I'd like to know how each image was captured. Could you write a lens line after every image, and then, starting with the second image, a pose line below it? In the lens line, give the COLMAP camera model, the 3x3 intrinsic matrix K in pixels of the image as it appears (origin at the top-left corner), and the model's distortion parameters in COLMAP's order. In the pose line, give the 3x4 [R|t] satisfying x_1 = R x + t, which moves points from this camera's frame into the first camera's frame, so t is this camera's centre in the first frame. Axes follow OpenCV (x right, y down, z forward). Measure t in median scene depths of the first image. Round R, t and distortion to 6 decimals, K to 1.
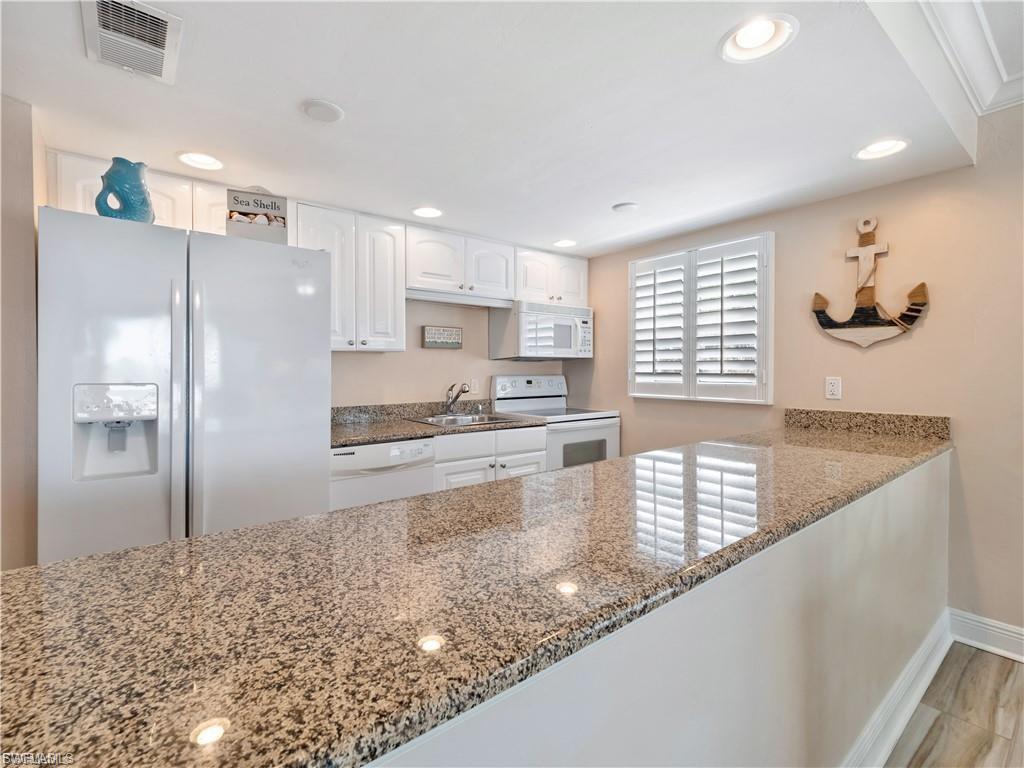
lens RADIAL K [[469.8, 0, 505.2], [0, 469.8, 377.9], [0, 0, 1]] dist [0.001204, -0.000106]
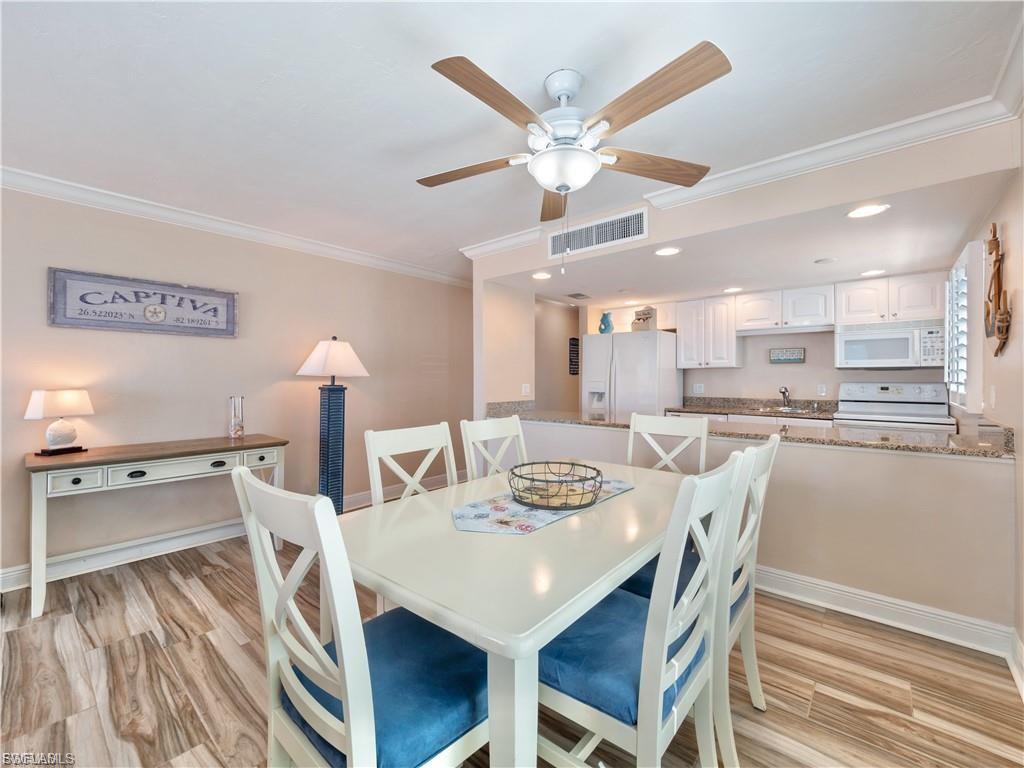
lens RADIAL K [[432.1, 0, 504.2], [0, 432.1, 376.1], [0, 0, 1]] dist [0.001565, -0.004852]
pose [[0.181497, -0.001124, -0.983391, 1.263237], [-0.016891, 0.999848, -0.004260, -0.001762], [0.983246, 0.017383, 0.181450, -0.144570]]
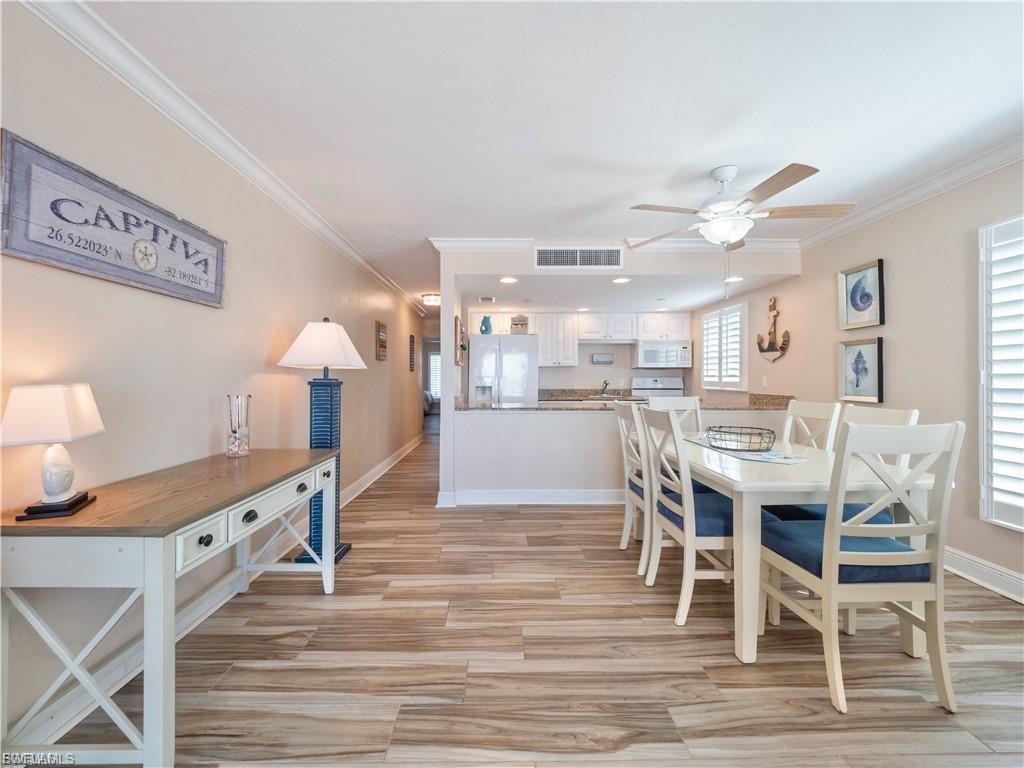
lens RADIAL K [[432.1, 0, 504.2], [0, 432.1, 376.1], [0, 0, 1]] dist [0.001565, -0.004852]
pose [[0.794177, 0.001597, -0.607684, 0.847912], [-0.013083, 0.999810, -0.014471, 0.031664], [0.607545, 0.019442, 0.794047, -0.992948]]
